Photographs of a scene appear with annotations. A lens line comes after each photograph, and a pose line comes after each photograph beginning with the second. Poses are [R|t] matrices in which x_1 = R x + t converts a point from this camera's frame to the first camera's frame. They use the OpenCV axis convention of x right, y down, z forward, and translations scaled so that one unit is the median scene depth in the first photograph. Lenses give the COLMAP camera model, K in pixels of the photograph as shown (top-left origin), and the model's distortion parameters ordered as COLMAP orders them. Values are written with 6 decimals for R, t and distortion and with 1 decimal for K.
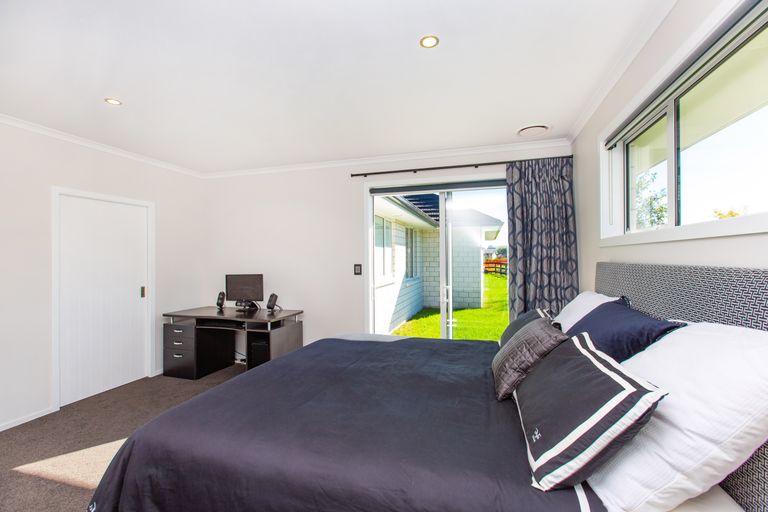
lens RADIAL K [[342.5, 0, 384.0], [0, 342.5, 256.0], [0, 0, 1]] dist [0.001191, -0.000106]
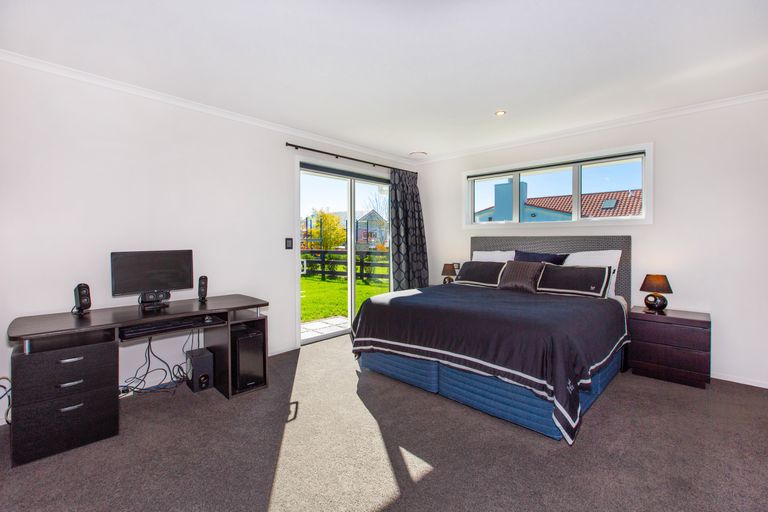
lens RADIAL K [[347.0, 0, 383.0], [0, 347.0, 244.0], [0, 0, 1]] dist [0.000921, 0.000355]
pose [[0.446526, 0.002661, 0.894767, -0.834145], [-0.007518, 0.999971, 0.000777, 0.038081], [-0.894739, -0.007074, 0.446533, 0.330600]]
